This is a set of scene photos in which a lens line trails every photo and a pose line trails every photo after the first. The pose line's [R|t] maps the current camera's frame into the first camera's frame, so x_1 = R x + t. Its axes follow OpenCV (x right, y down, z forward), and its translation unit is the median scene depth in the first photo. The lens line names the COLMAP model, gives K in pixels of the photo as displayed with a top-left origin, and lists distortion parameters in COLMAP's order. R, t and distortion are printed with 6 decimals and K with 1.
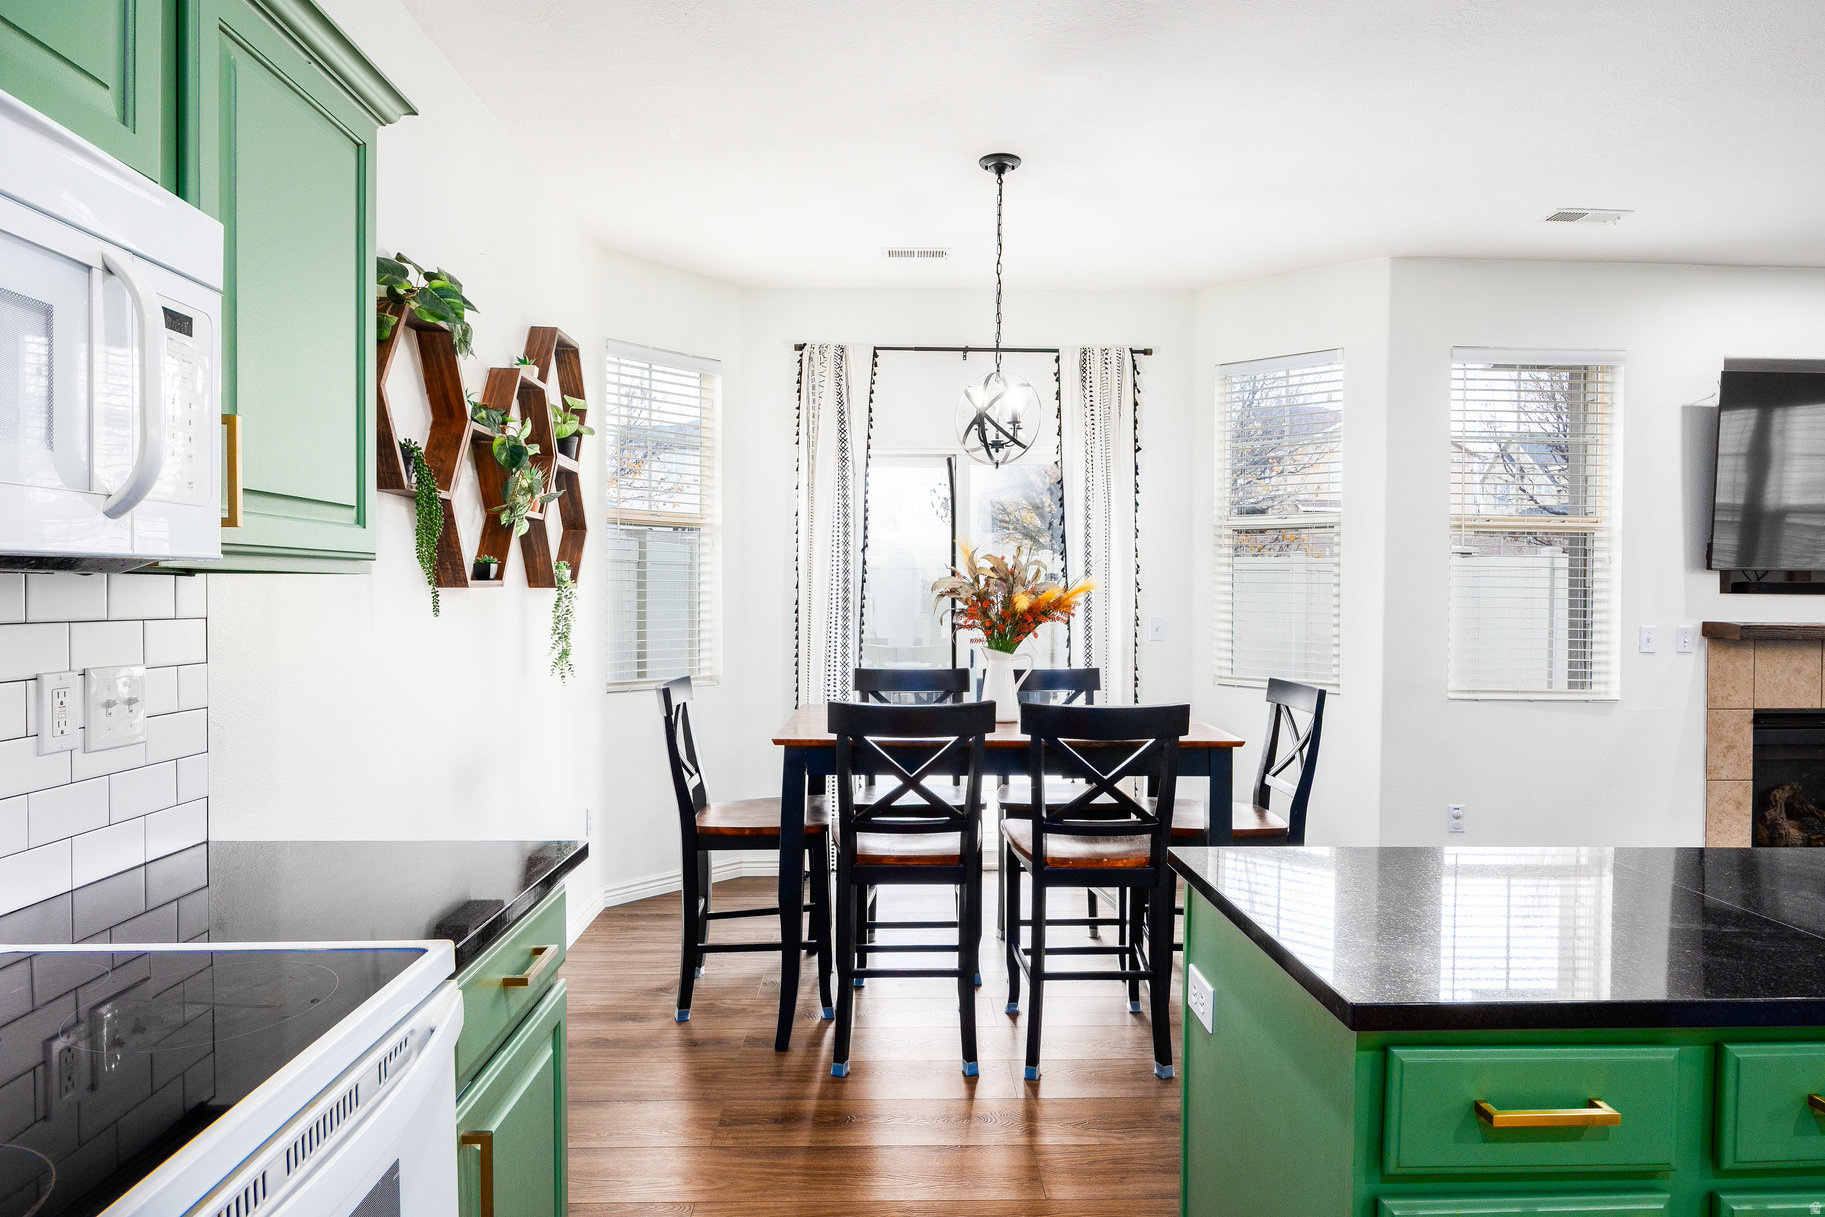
lens RADIAL K [[1065.0, 0, 928.0], [0, 1065.0, 606.9], [0, 0, 1]] dist [-0.001517, 0.000459]
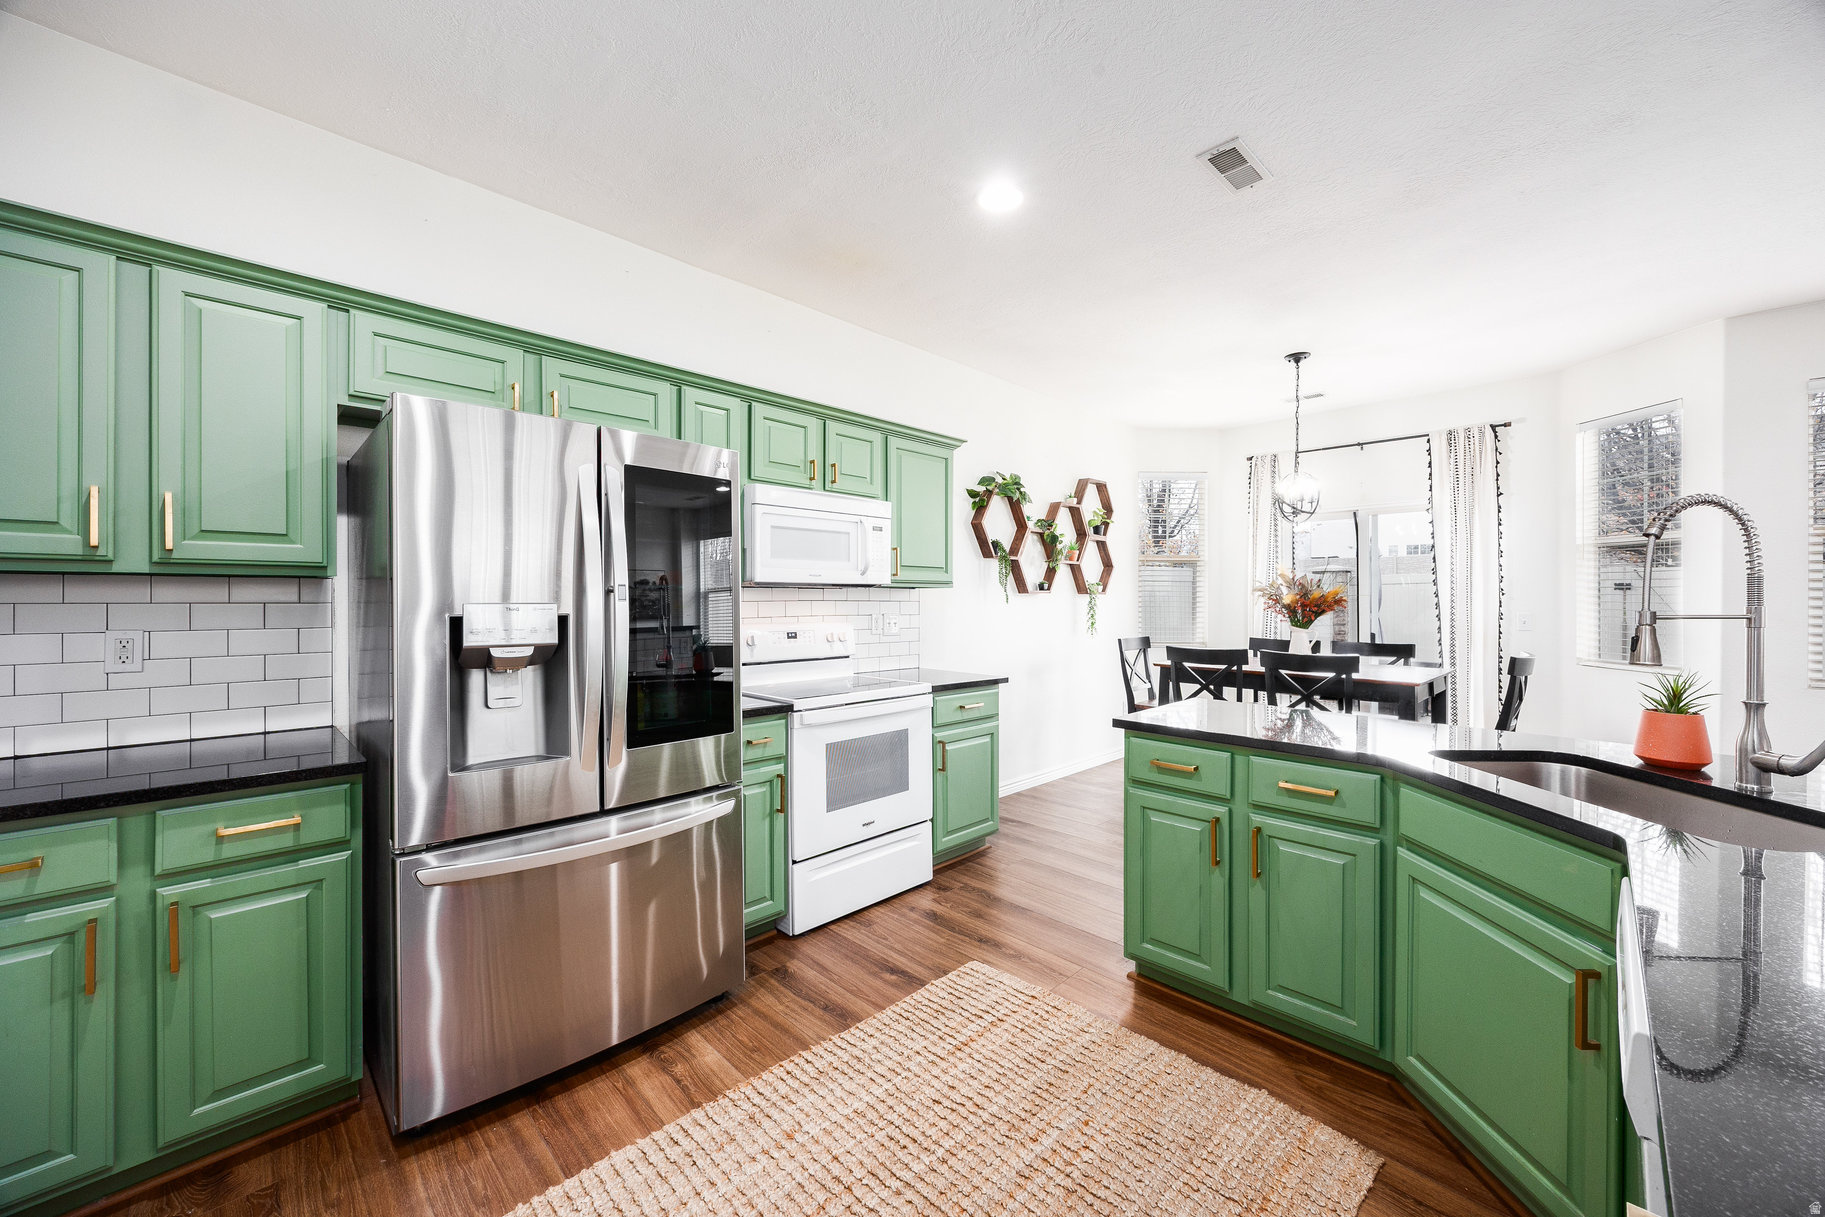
lens RADIAL K [[703.7, 0, 915.3], [0, 703.7, 600.6], [0, 0, 1]] dist [-0.012337, 0.000474]
pose [[0.676551, -0.002308, -0.736392, 0.498023], [-0.011272, 0.999845, -0.013491, 0.019459], [0.736309, 0.017428, 0.676421, -0.269799]]
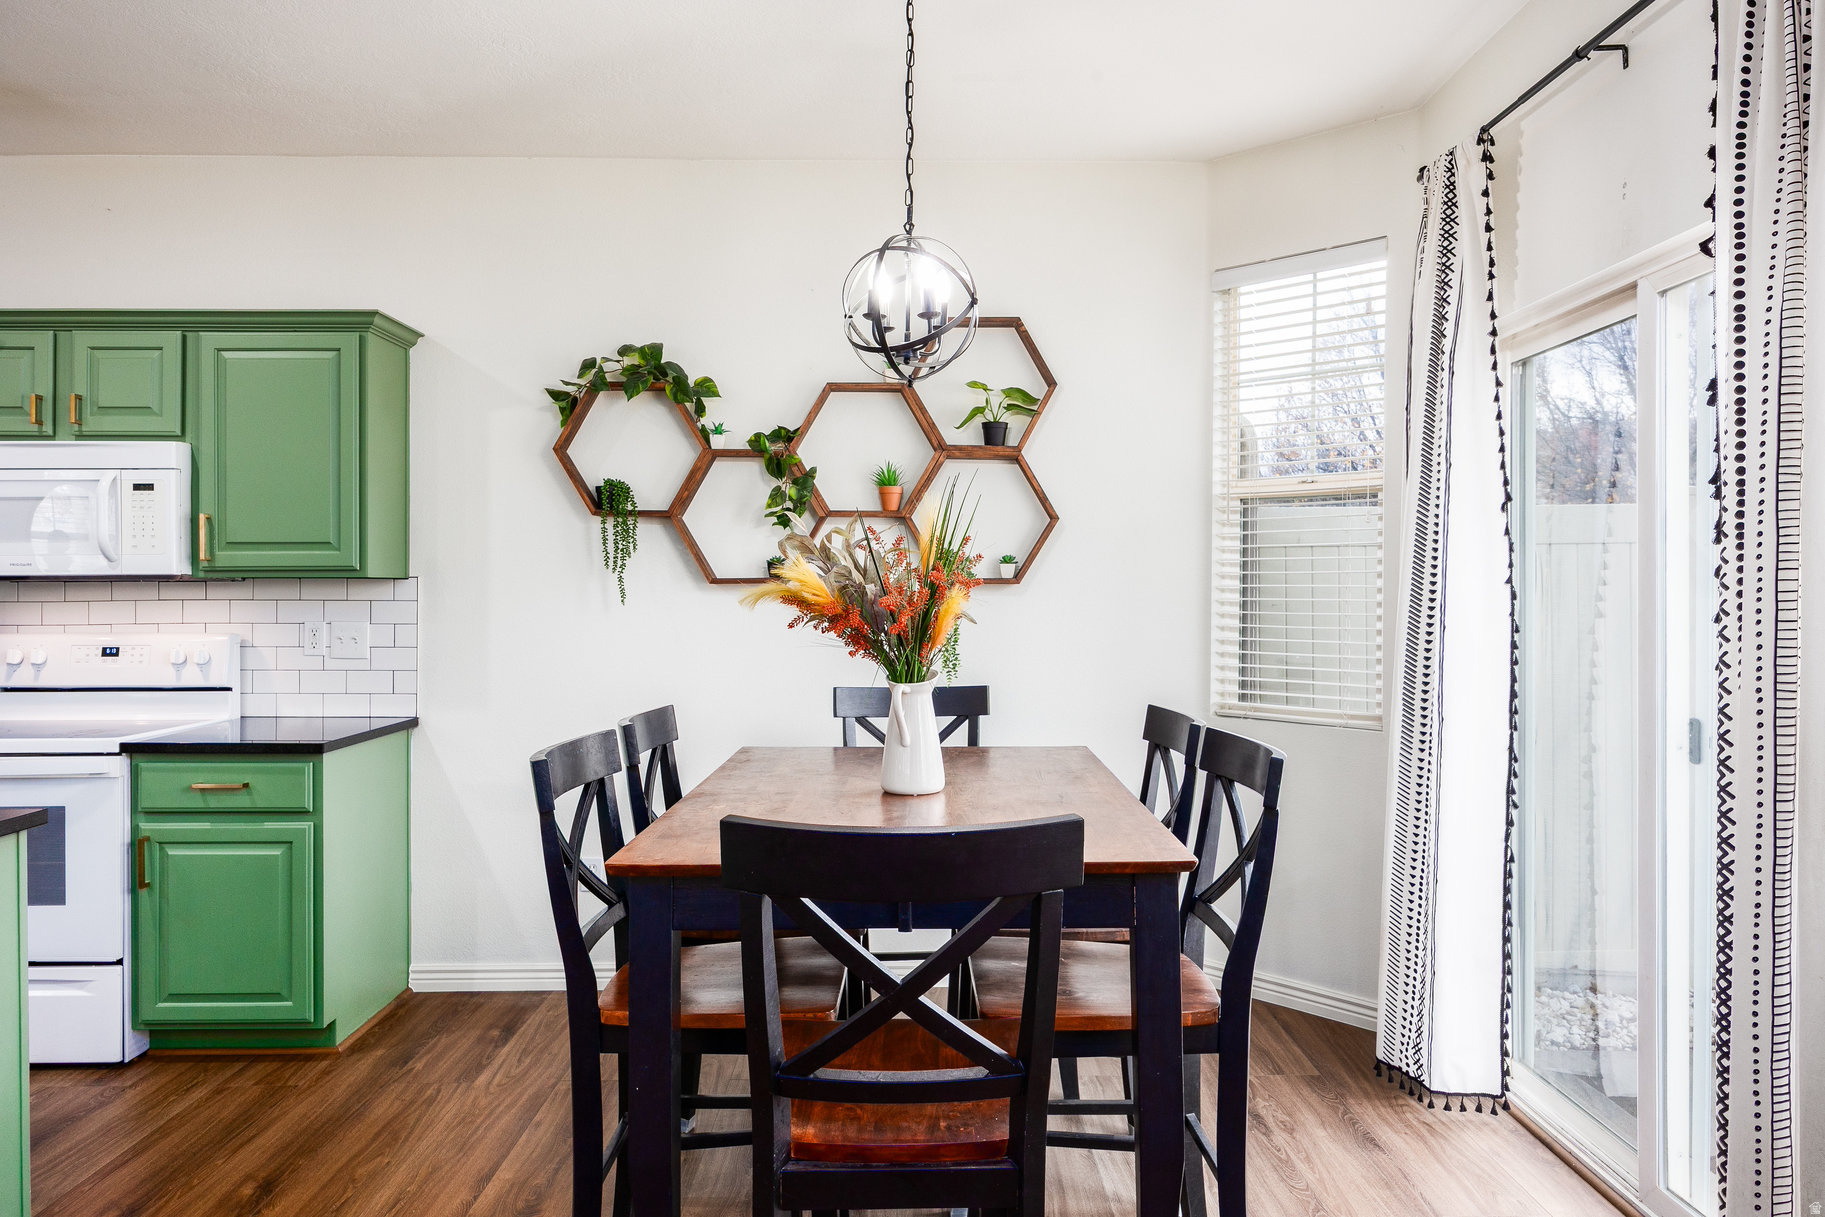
lens RADIAL K [[1194.7, 0, 909.6], [0, 1194.7, 600.9], [0, 0, 1]] dist [-0.010627, 0.004339]
pose [[-0.039793, 0.006130, -0.999189, 0.749253], [-0.015701, 0.999854, 0.006760, -0.010344], [0.999085, 0.015957, -0.039691, 1.022757]]
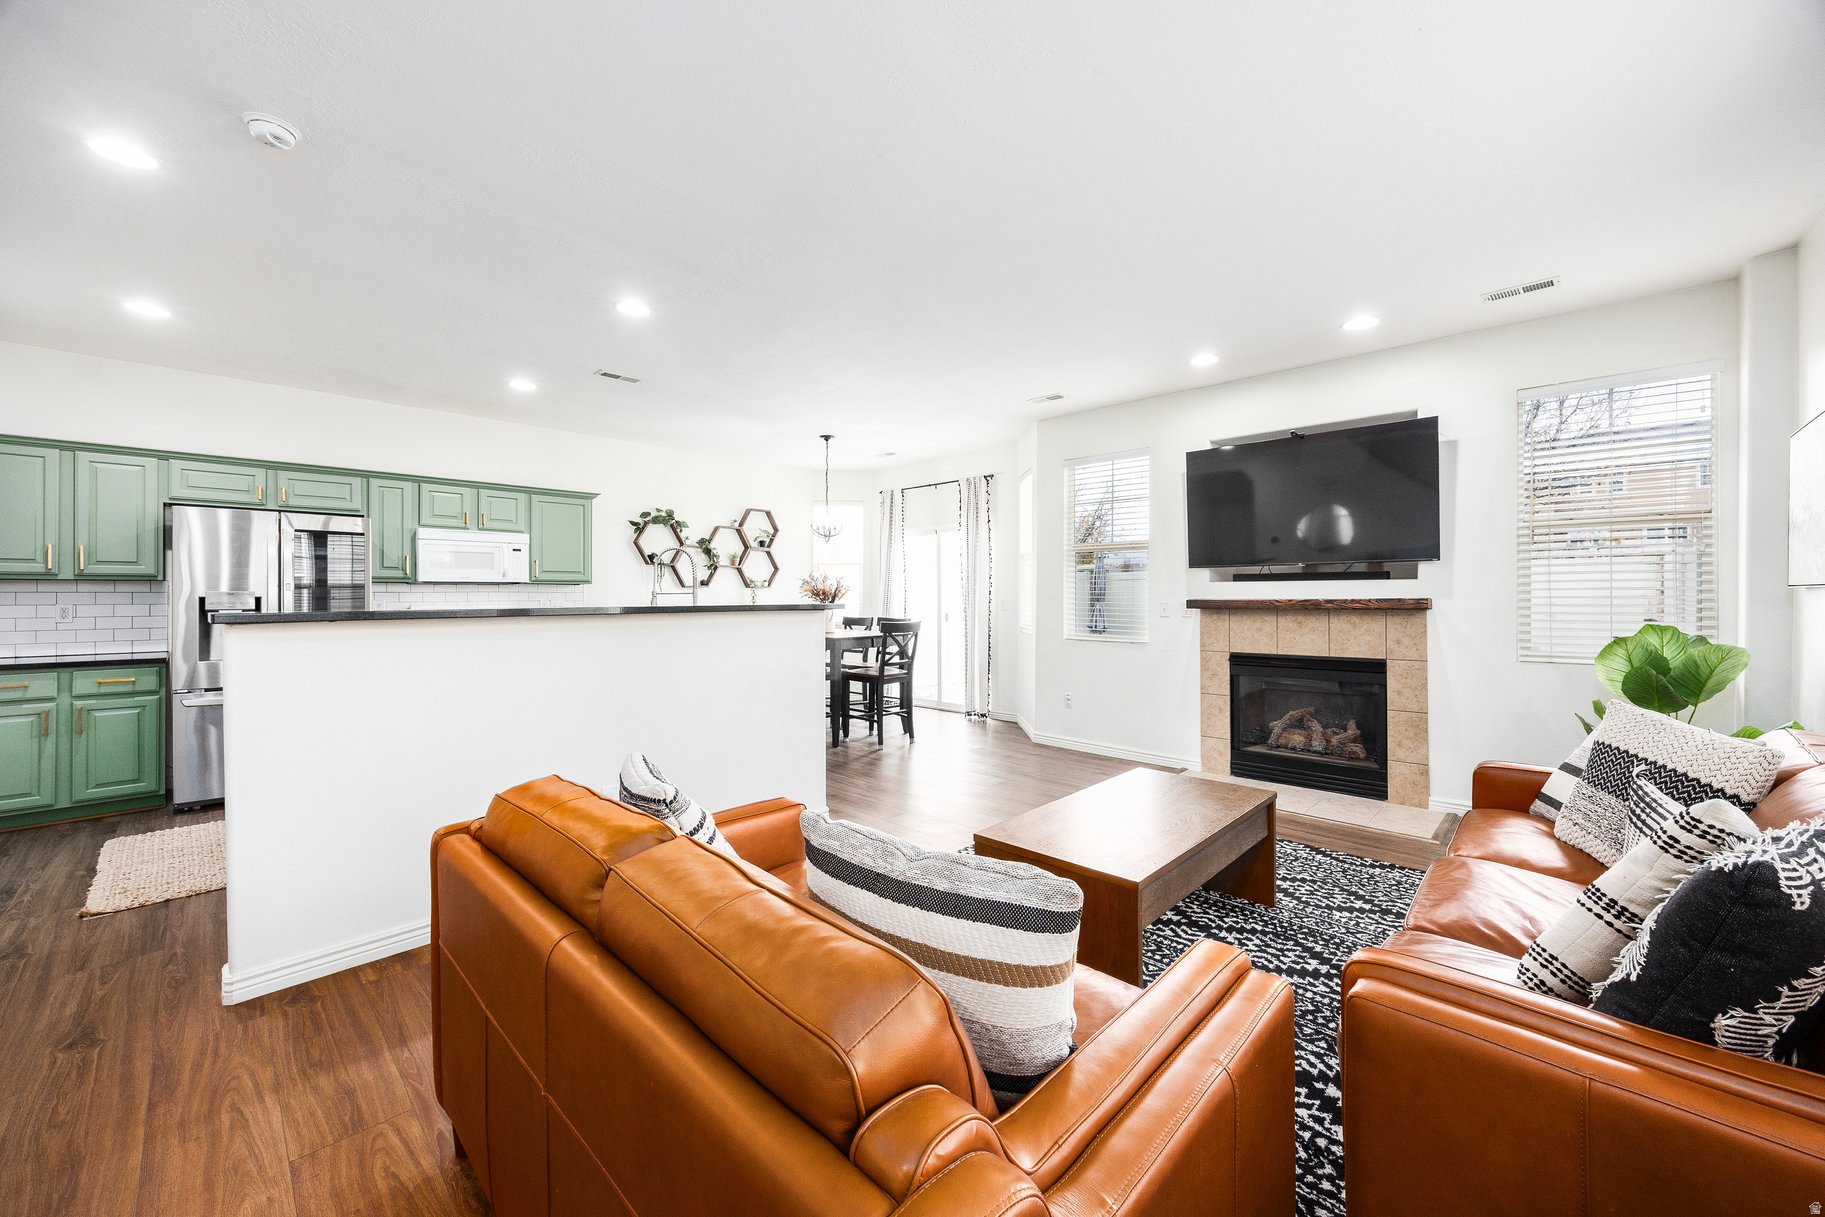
lens RADIAL K [[703.7, 0, 923.3], [0, 703.7, 592.2], [0, 0, 1]] dist [-0.012337, 0.000474]
pose [[0.694809, -0.012308, -0.719089, 1.588443], [-0.005258, 0.999740, -0.022192, 0.039275], [0.719175, 0.019200, 0.694563, -0.118250]]
